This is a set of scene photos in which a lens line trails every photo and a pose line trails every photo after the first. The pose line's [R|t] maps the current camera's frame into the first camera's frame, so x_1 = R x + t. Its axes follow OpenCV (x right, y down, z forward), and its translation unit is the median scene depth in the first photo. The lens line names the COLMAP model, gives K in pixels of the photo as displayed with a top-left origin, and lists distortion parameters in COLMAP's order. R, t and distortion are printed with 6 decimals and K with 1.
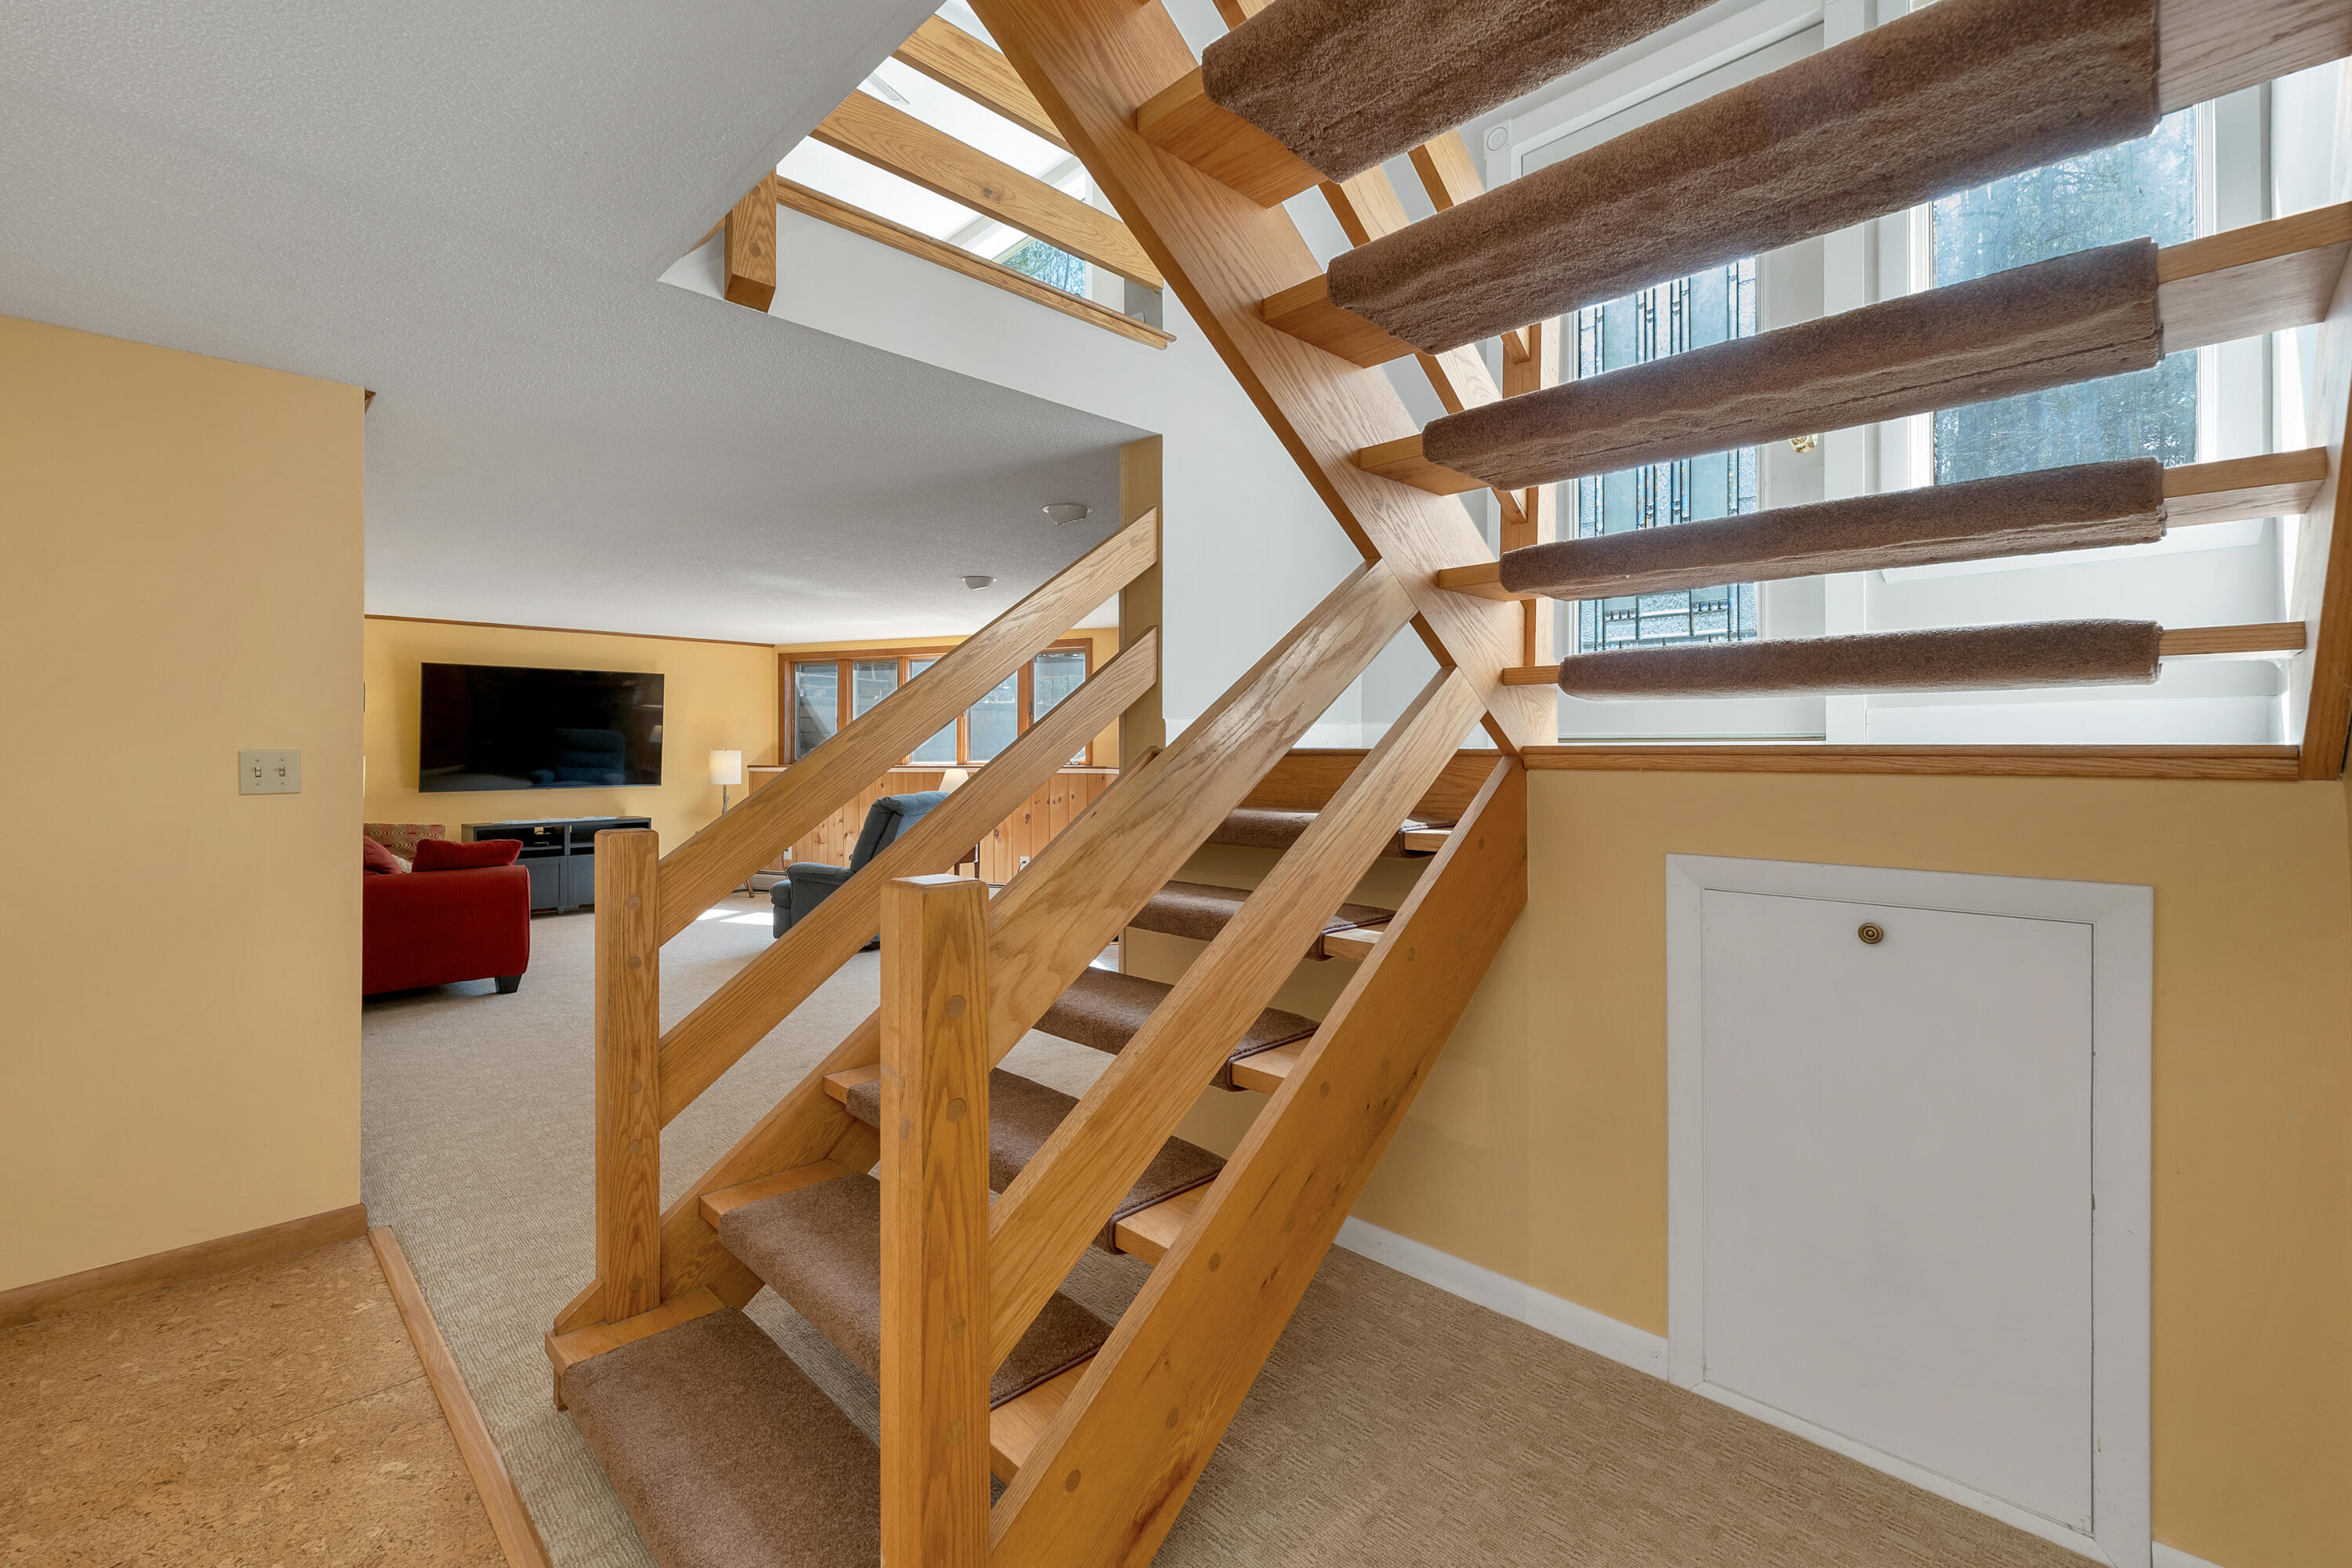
lens RADIAL K [[983.3, 0, 1155.5], [0, 983.3, 749.4], [0, 0, 1]] dist [-0.002818, 0.000402]
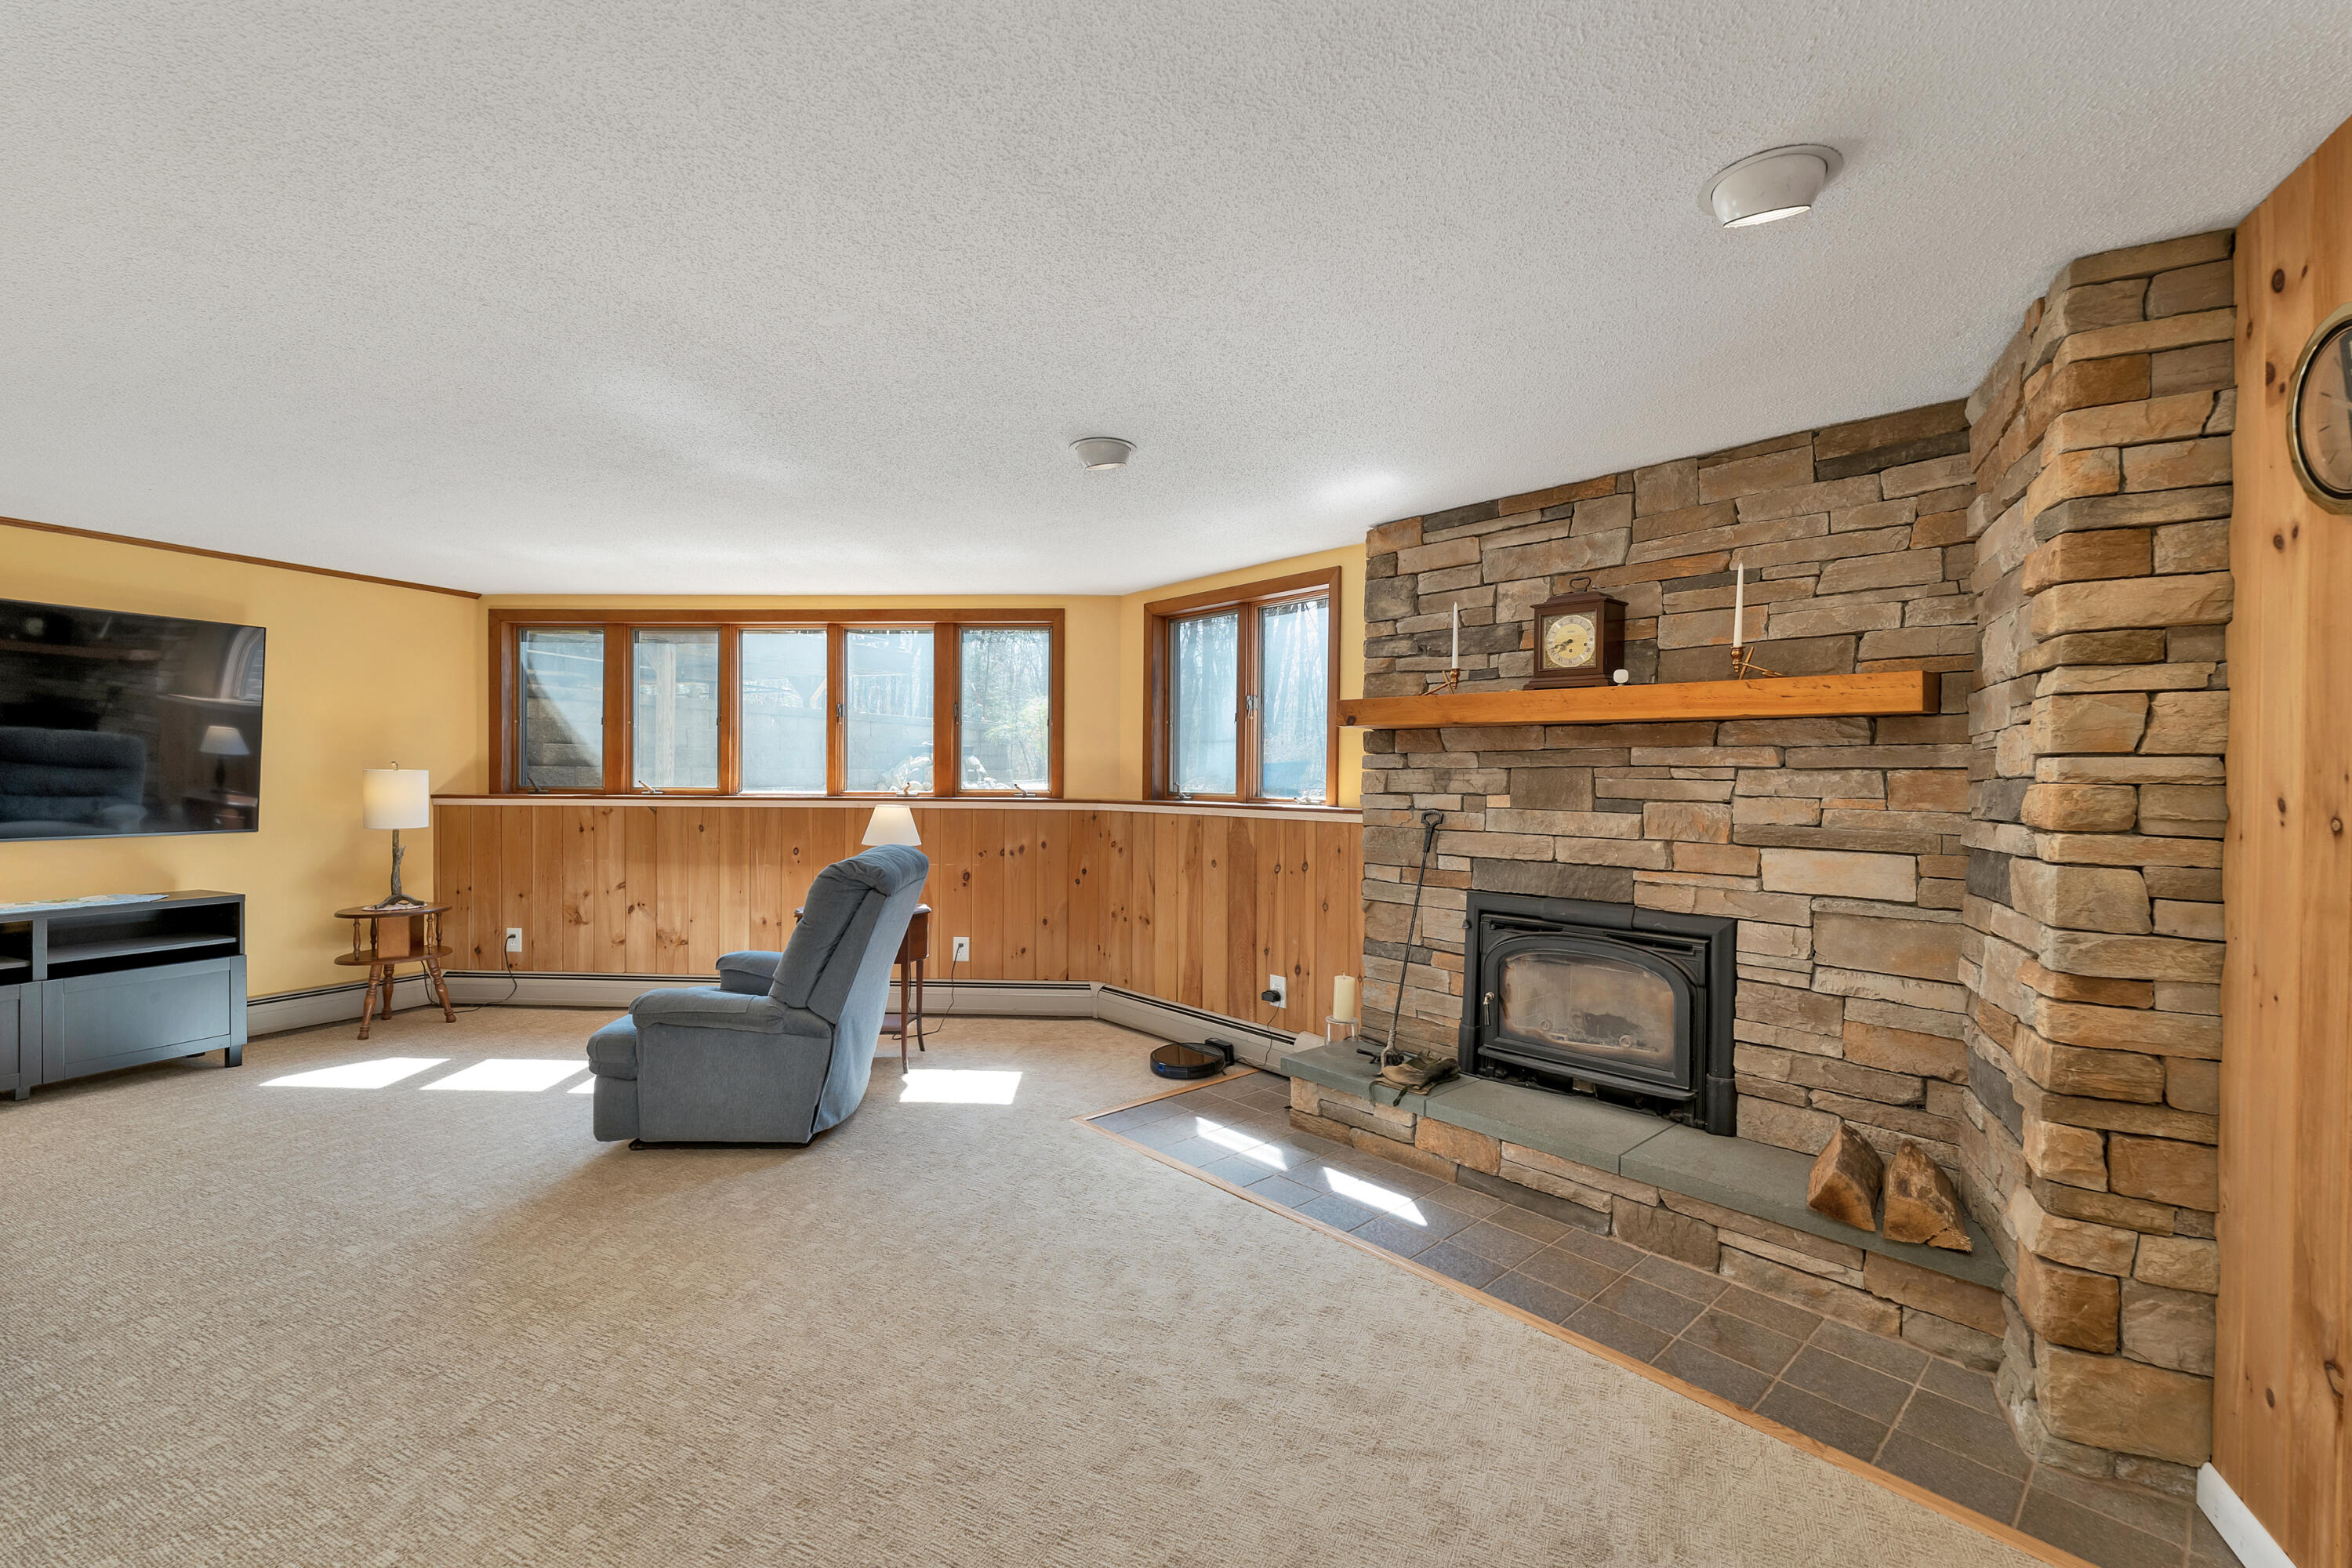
lens RADIAL K [[983.3, 0, 1160.1], [0, 983.3, 779.7], [0, 0, 1]] dist [-0.002818, 0.000402]
pose [[0.942351, 0.008518, 0.334517, -0.210209], [-0.009906, 0.999948, 0.002443, 0.001665], [-0.334478, -0.005616, 0.942387, 0.313629]]
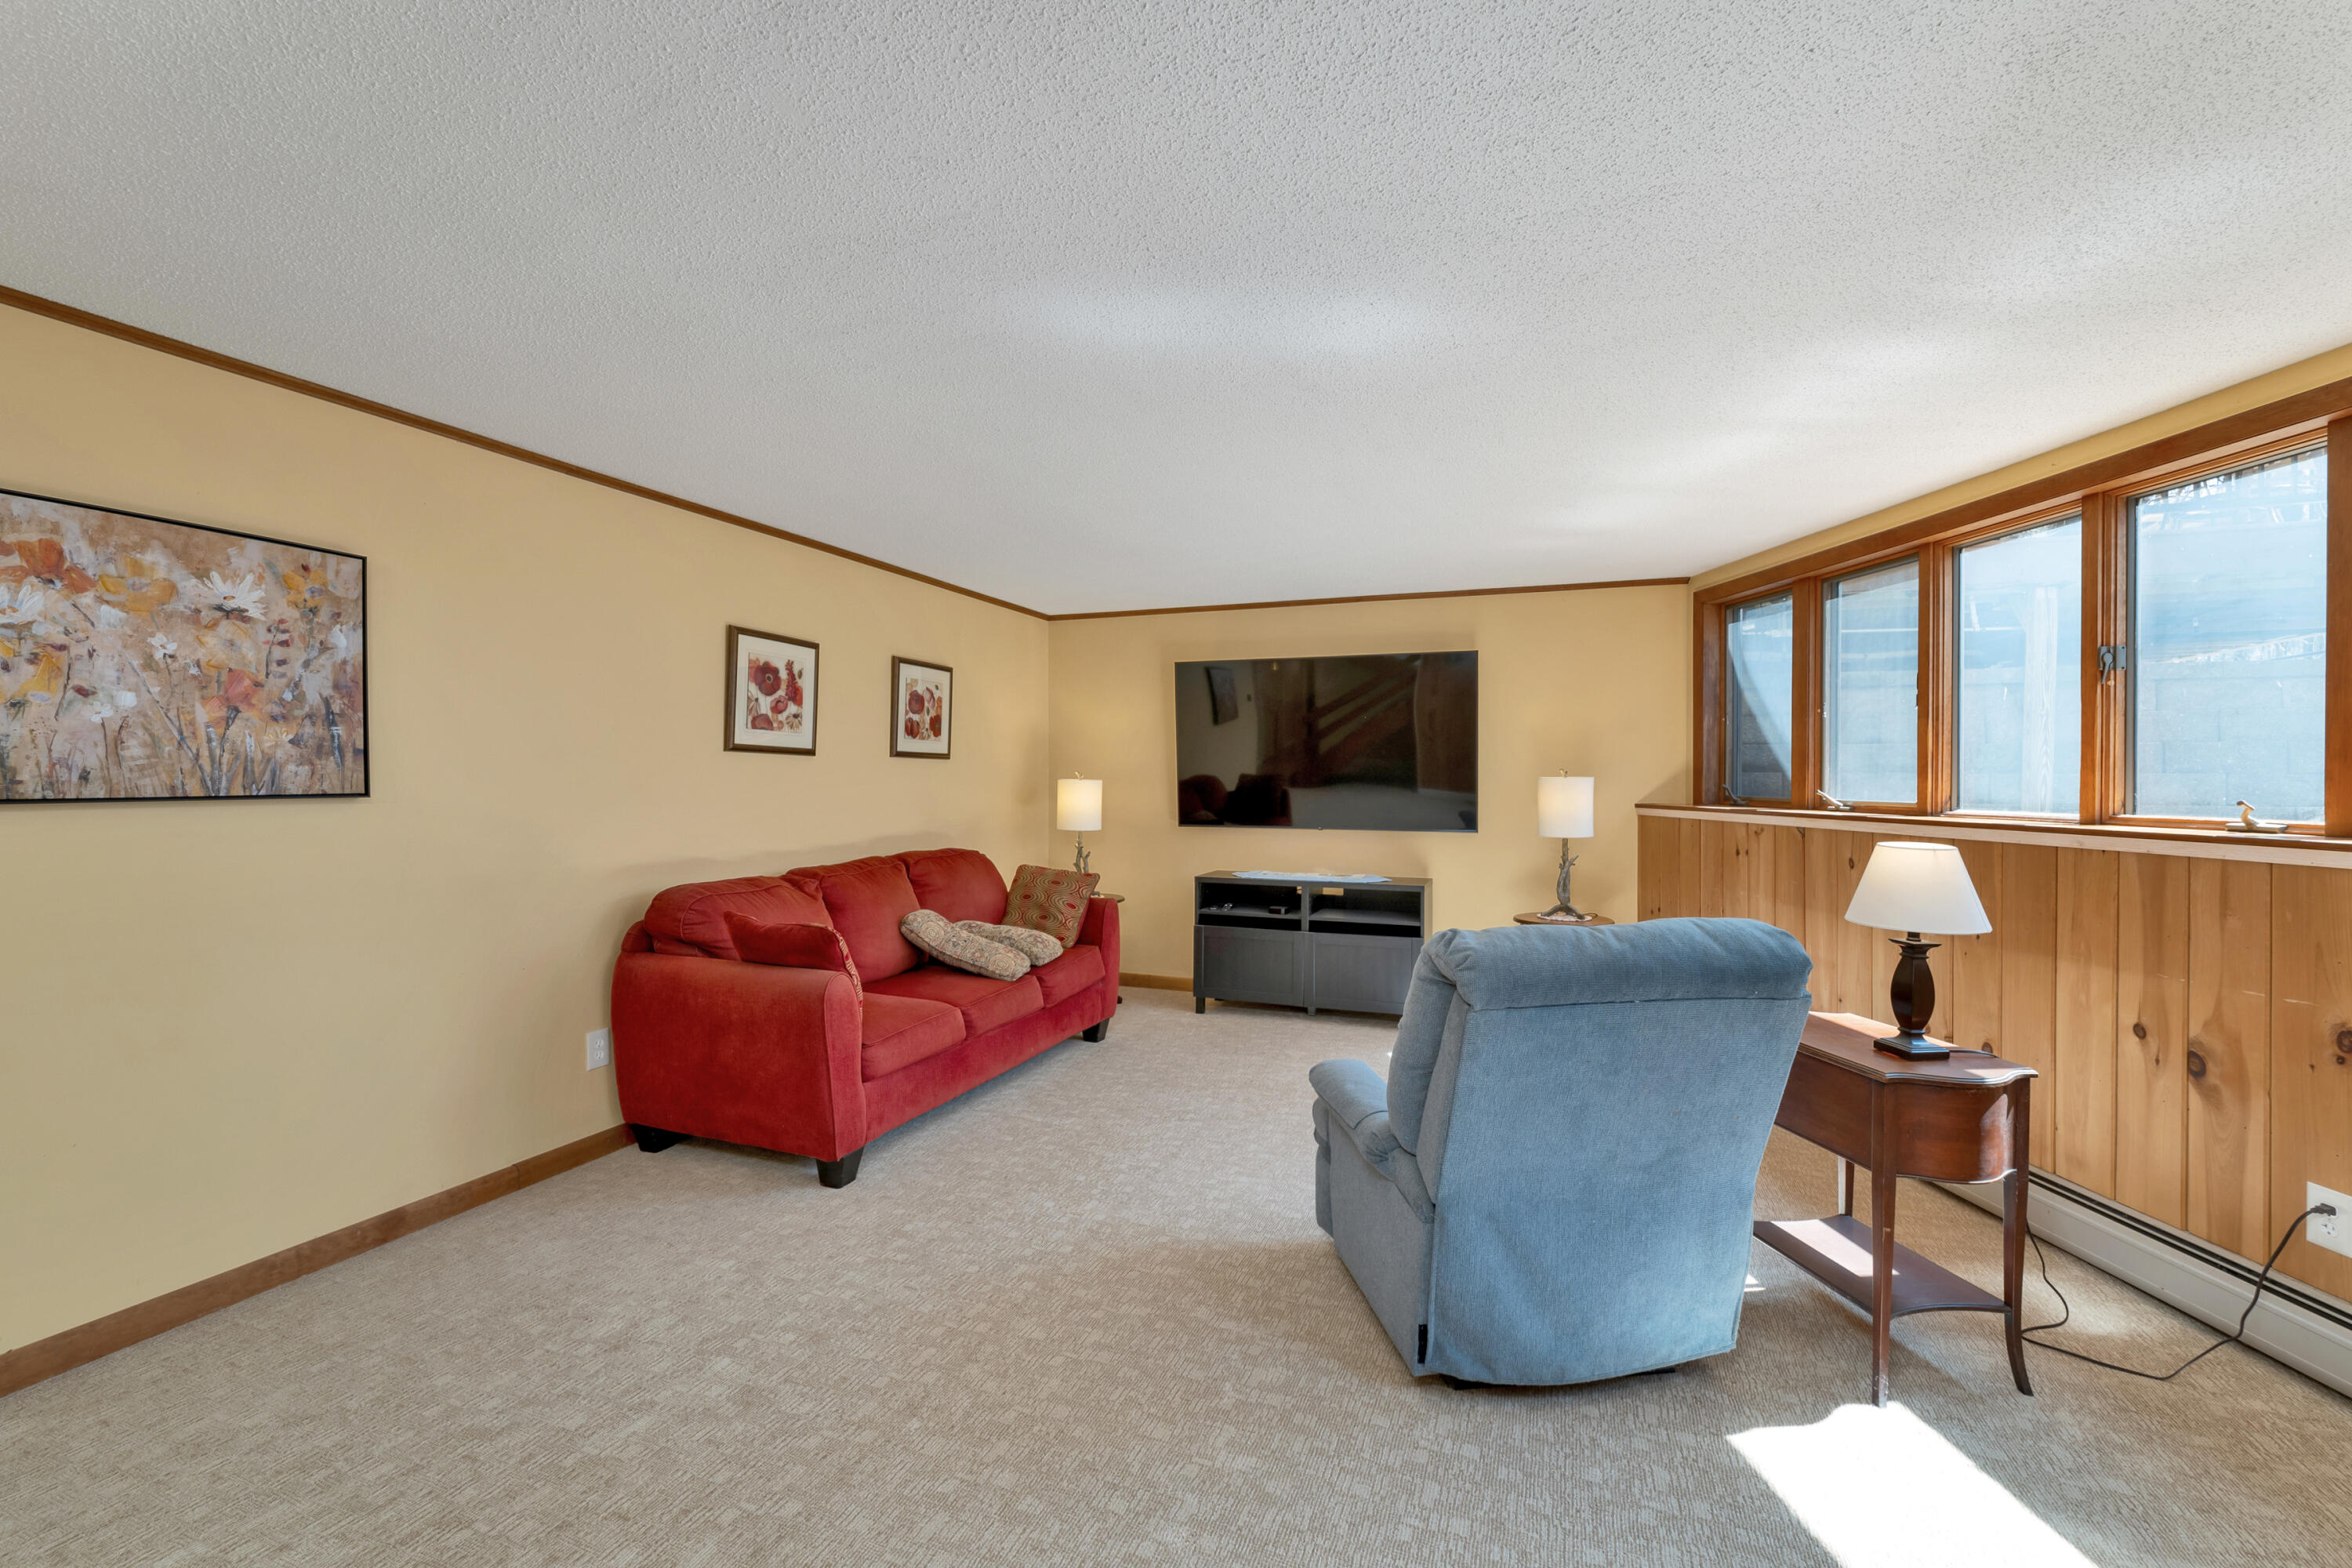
lens RADIAL K [[983.3, 0, 1176.8], [0, 983.3, 772.6], [0, 0, 1]] dist [-0.002818, 0.000402]
pose [[0.419891, 0.003165, -0.907569, -0.023830], [-0.006026, 0.999982, 0.000699, 0.000270], [0.907554, 0.005175, 0.419903, 0.563564]]
